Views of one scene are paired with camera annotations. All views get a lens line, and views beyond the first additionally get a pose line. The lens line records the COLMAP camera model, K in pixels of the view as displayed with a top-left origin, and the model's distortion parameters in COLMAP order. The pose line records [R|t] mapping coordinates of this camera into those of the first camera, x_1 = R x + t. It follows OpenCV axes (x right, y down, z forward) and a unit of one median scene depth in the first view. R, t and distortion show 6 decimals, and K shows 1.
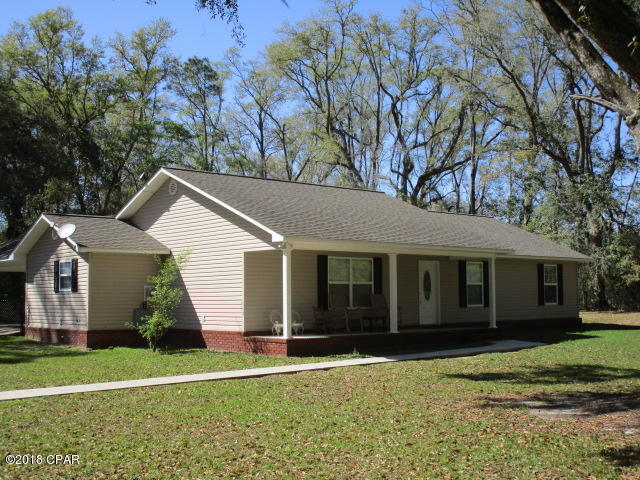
lens RADIAL K [[828.2, 0, 320.0], [0, 828.2, 240.0], [0, 0, 1]] dist [0.033543, 0.017906]
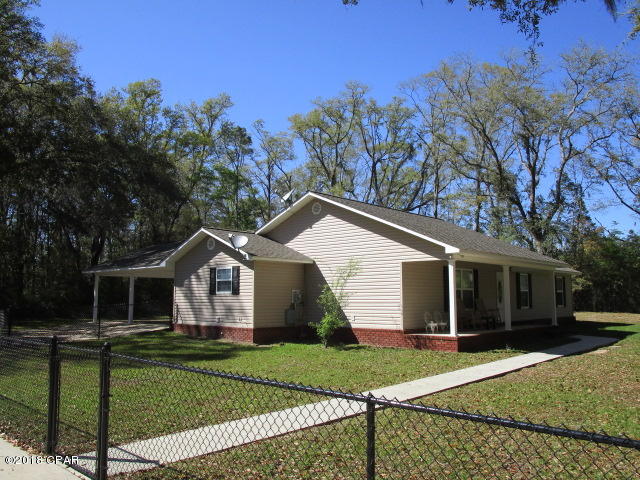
lens RADIAL K [[522.4, 0, 337.8], [0, 522.4, 239.2], [0, 0, 1]] dist [-0.007874, -0.000776]
pose [[0.985927, 0.023329, 0.165542, -0.284791], [-0.016746, 0.999017, -0.041056, 0.012891], [-0.166337, 0.037706, 0.985348, 0.257361]]
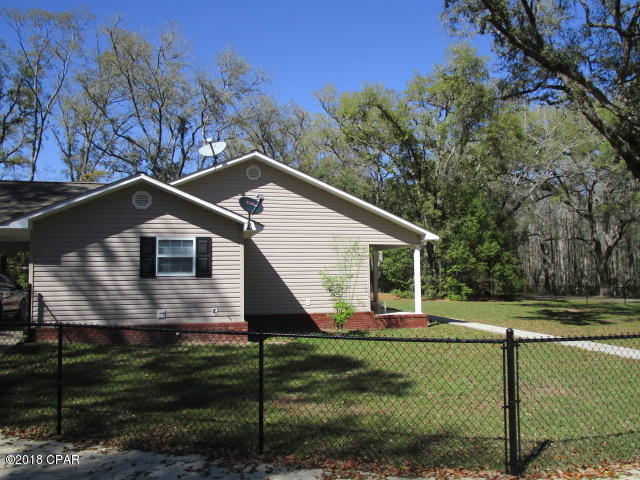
lens RADIAL K [[522.4, 0, 337.8], [0, 522.4, 239.2], [0, 0, 1]] dist [-0.007874, -0.000776]
pose [[0.390188, 0.068309, 0.918198, -0.740601], [-0.061406, 0.996954, -0.048074, 0.042703], [-0.918685, -0.037625, 0.393195, 0.694336]]
